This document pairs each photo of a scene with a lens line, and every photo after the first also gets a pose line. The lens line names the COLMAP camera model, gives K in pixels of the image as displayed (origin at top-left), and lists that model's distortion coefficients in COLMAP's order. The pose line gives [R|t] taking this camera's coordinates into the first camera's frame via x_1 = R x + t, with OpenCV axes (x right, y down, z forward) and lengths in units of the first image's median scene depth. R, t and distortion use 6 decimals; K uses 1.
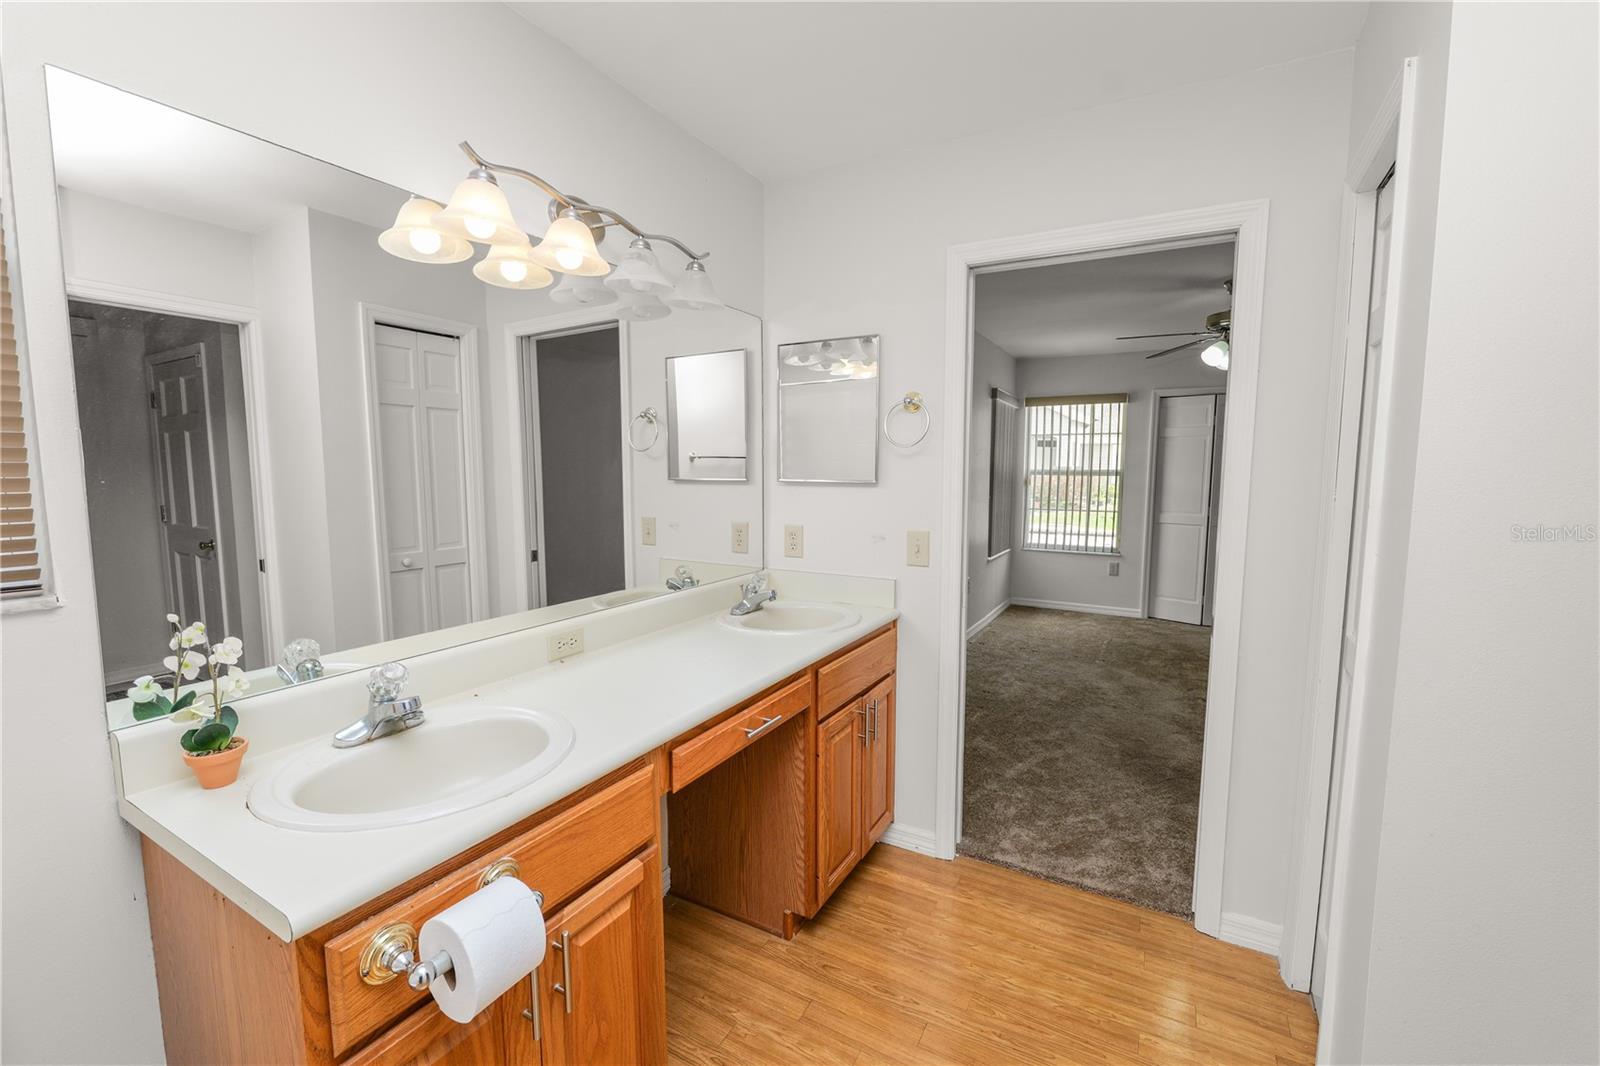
lens RADIAL K [[658.3, 0, 797.3], [0, 658.3, 528.1], [0, 0, 1]] dist [-0.002270, -0.000595]
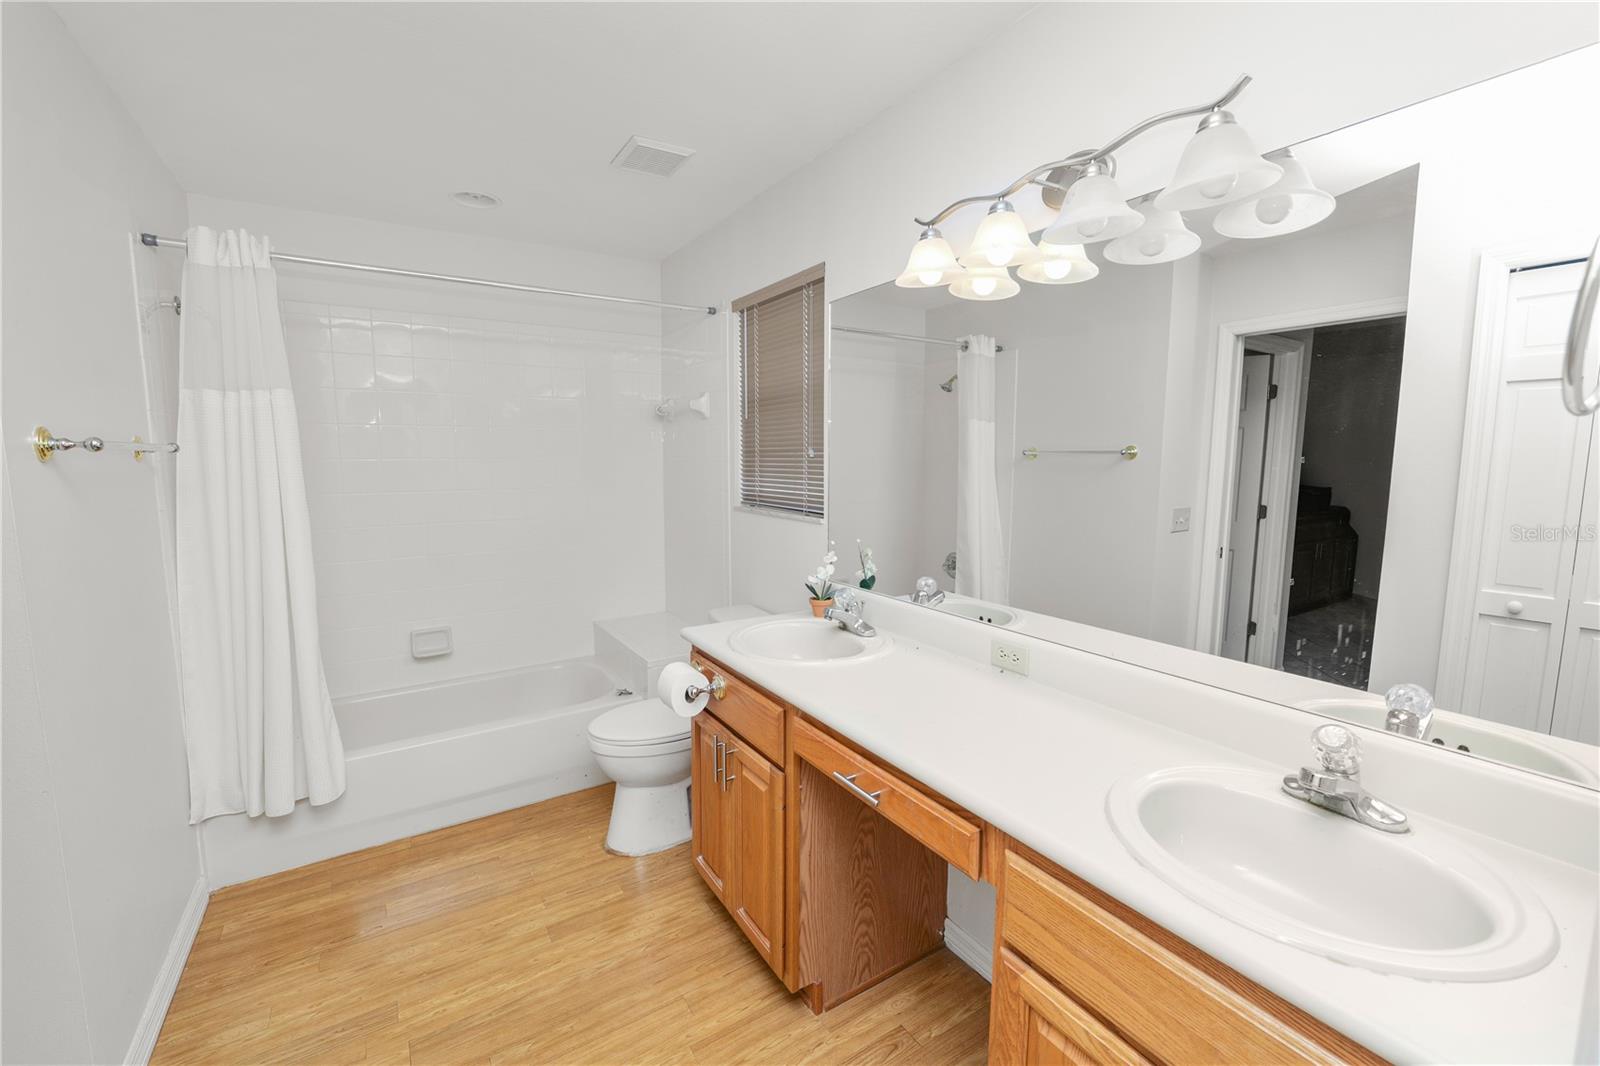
lens RADIAL K [[658.3, 0, 797.3], [0, 658.3, 528.1], [0, 0, 1]] dist [-0.002270, -0.000595]
pose [[-0.463793, 0.110420, -0.879035, 0.677225], [-0.071322, 0.984329, 0.161277, -0.156595], [0.883068, 0.137493, -0.448650, 1.231953]]
